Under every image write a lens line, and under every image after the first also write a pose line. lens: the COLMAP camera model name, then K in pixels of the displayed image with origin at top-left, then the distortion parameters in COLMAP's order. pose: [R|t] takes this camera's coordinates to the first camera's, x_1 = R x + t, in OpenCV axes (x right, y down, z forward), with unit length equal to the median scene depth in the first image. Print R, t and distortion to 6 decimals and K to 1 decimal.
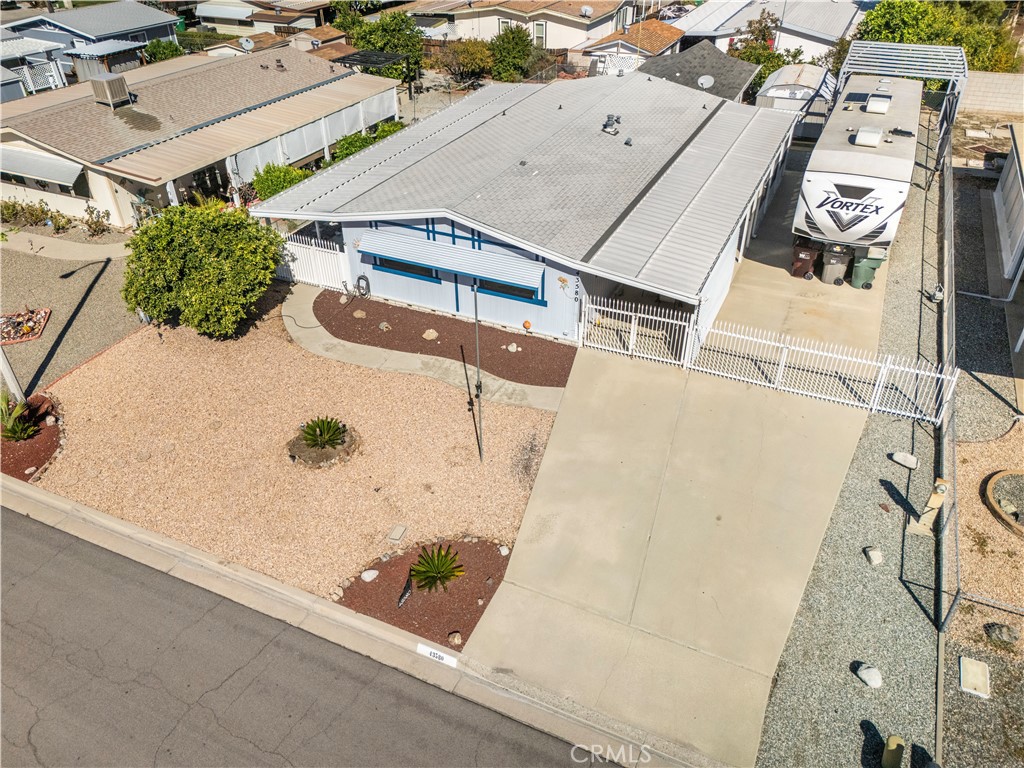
lens RADIAL K [[764.8, 0, 506.6], [0, 764.8, 380.4], [0, 0, 1]] dist [0.047383, -0.030748]
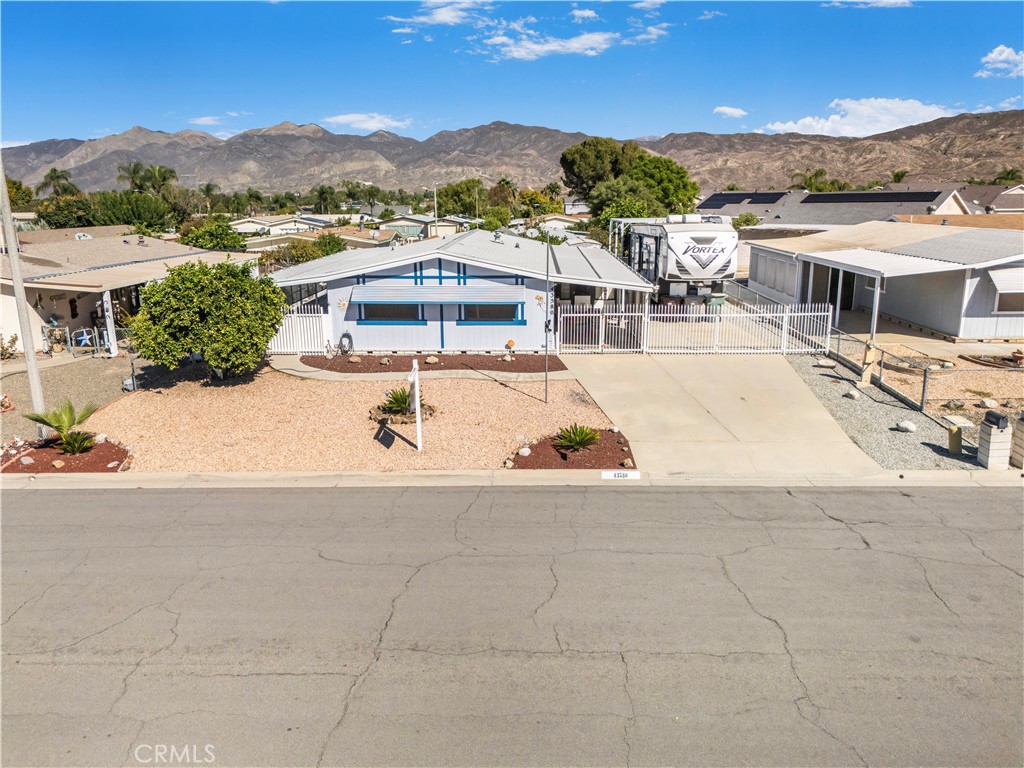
lens RADIAL K [[764.8, 0, 511.9], [0, 764.8, 383.6], [0, 0, 1]] dist [0.047383, -0.030748]
pose [[0.919479, -0.091668, 0.382302, -0.433710], [0.220973, 0.924795, -0.309717, 0.354244], [-0.325160, 0.369257, 0.870586, -0.009696]]
